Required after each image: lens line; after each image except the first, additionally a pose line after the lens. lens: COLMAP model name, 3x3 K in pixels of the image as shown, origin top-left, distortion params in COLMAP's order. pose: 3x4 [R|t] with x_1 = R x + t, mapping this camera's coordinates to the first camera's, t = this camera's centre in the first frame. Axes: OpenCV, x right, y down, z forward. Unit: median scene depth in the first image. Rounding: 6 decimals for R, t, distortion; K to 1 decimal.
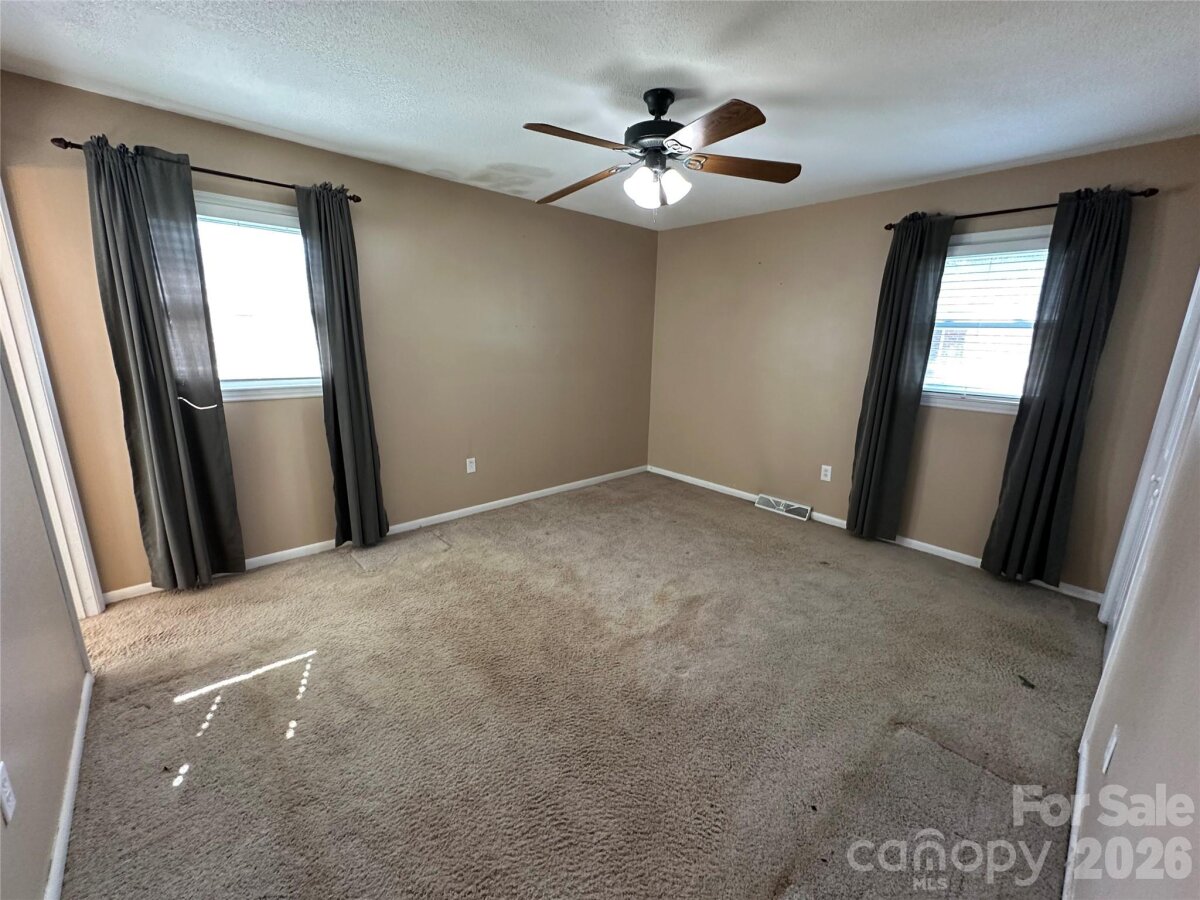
lens RADIAL K [[479.0, 0, 600.0], [0, 479.0, 450.0], [0, 0, 1]] dist [-0.003629, 0.000441]
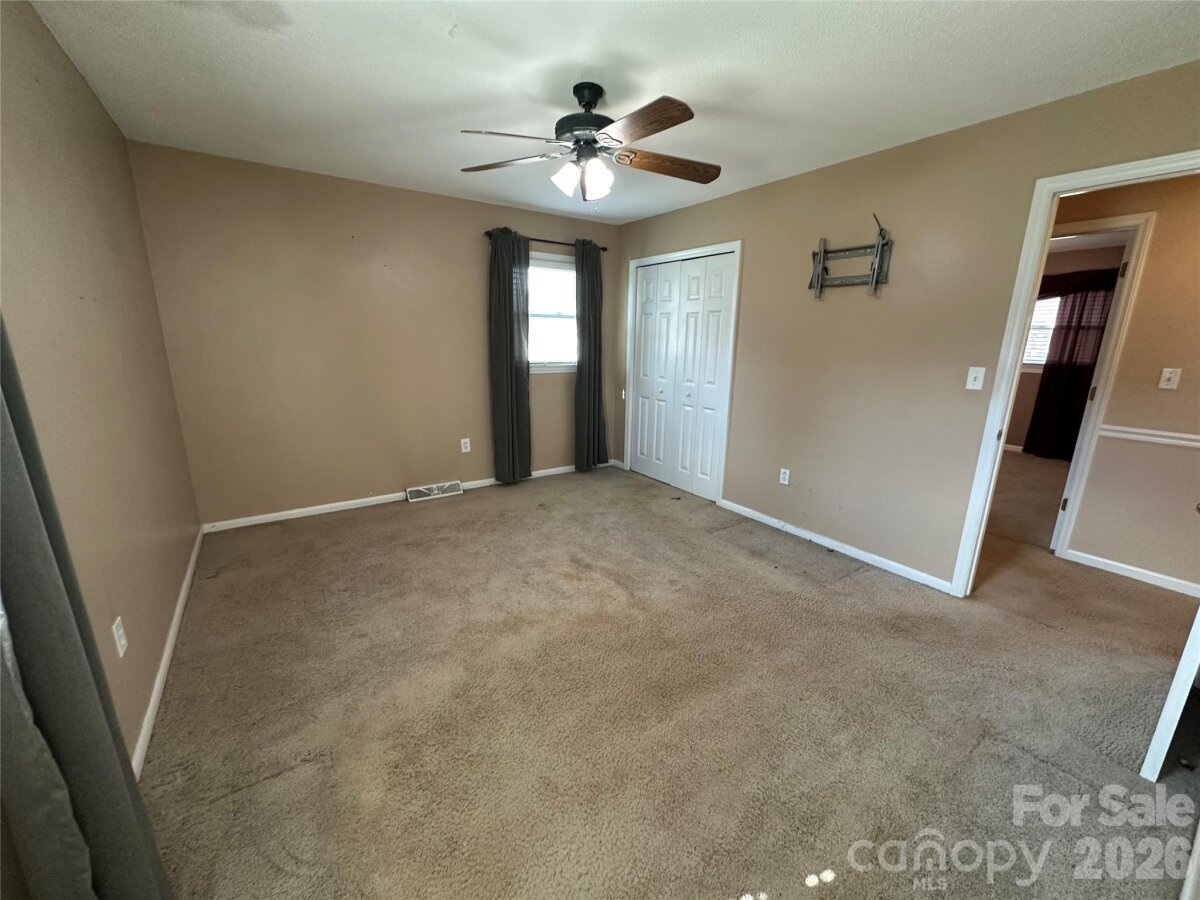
lens RADIAL K [[479.0, 0, 600.0], [0, 479.0, 450.0], [0, 0, 1]] dist [-0.003629, 0.000441]
pose [[0.127547, -0.246134, 0.960807, -0.702848], [0.217375, 0.952104, 0.215048, -0.141651], [-0.967719, 0.181427, 0.174942, 0.630698]]
